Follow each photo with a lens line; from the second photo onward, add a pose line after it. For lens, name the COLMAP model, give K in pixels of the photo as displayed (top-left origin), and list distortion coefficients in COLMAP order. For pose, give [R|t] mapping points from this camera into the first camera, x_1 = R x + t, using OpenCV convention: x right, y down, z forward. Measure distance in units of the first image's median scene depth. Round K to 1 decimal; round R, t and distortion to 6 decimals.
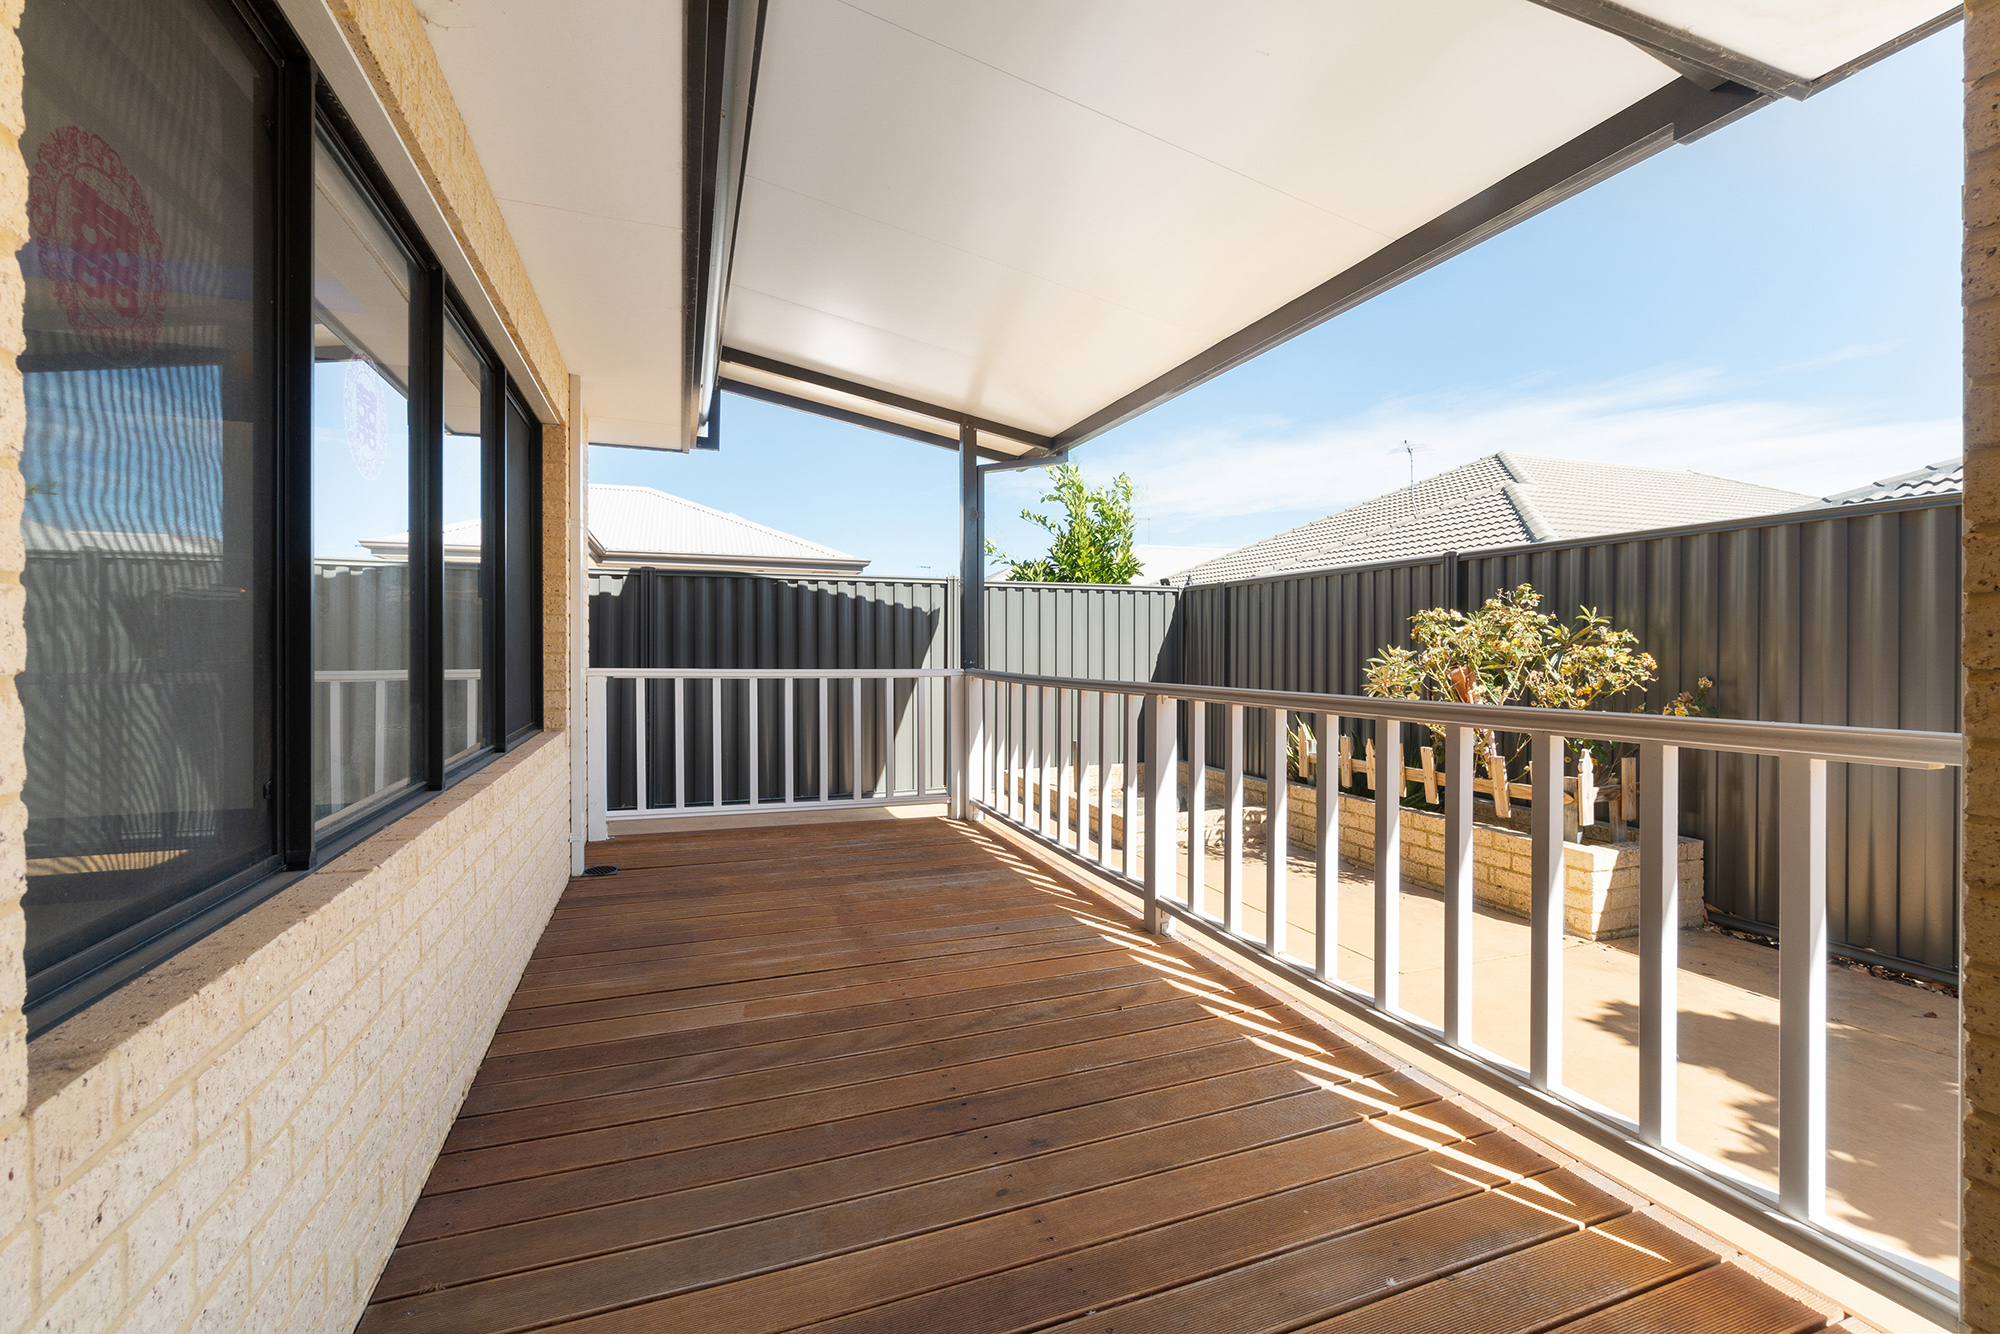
lens RADIAL K [[862.4, 0, 1011.0], [0, 862.4, 671.8], [0, 0, 1]] dist [-0.004315, 0.000090]
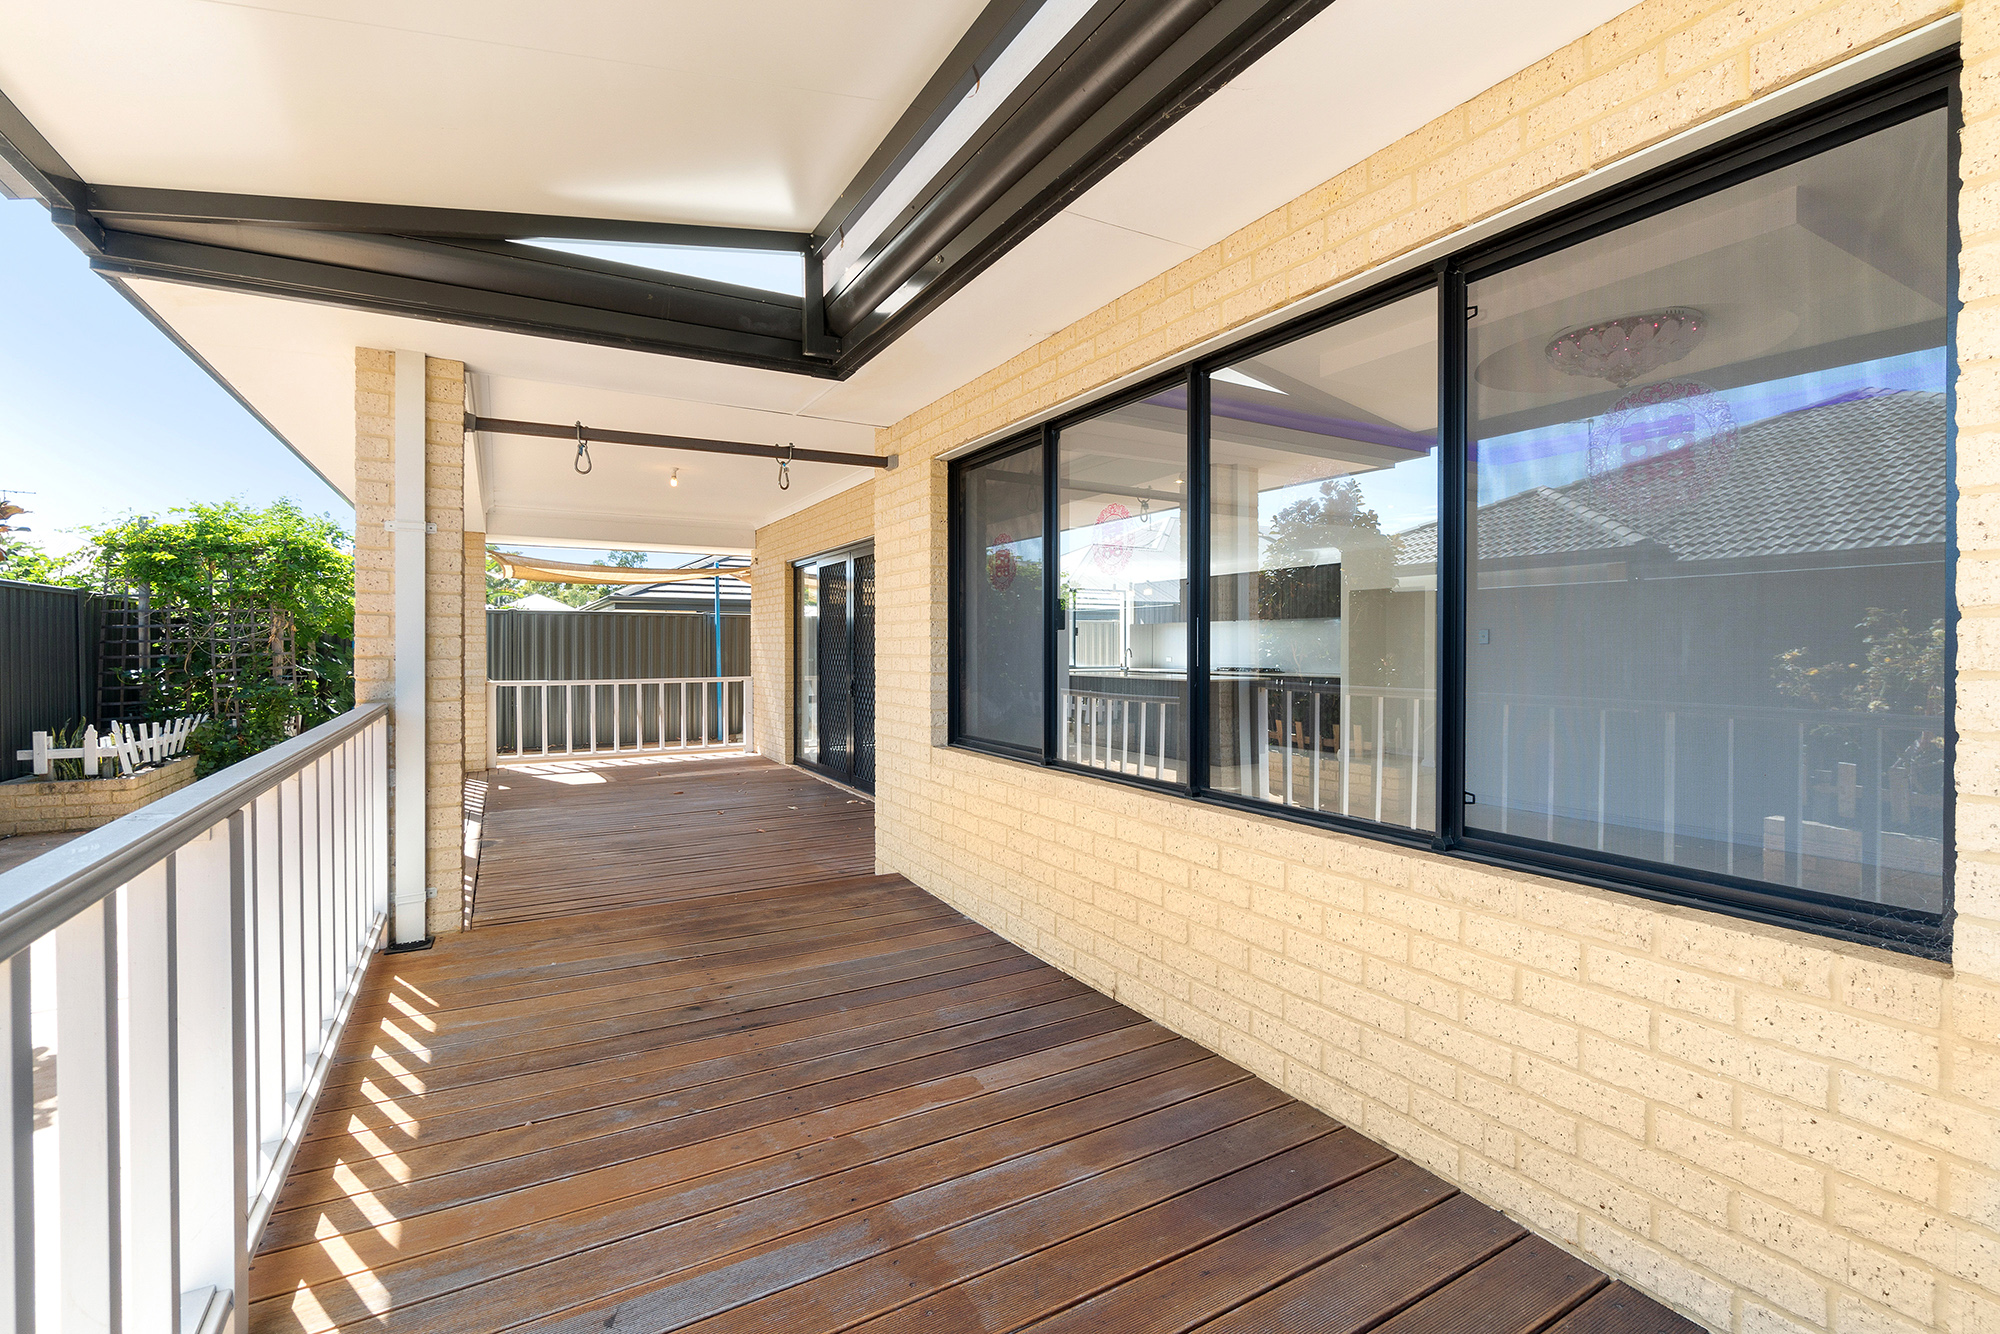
lens RADIAL K [[862.4, 0, 994.9], [0, 862.4, 655.4], [0, 0, 1]] dist [-0.004315, 0.000090]
pose [[-0.987557, -0.008574, -0.157026, -0.197031], [-0.011506, 0.999776, 0.017772, -0.080317], [0.156839, 0.019357, -0.987435, 2.081602]]
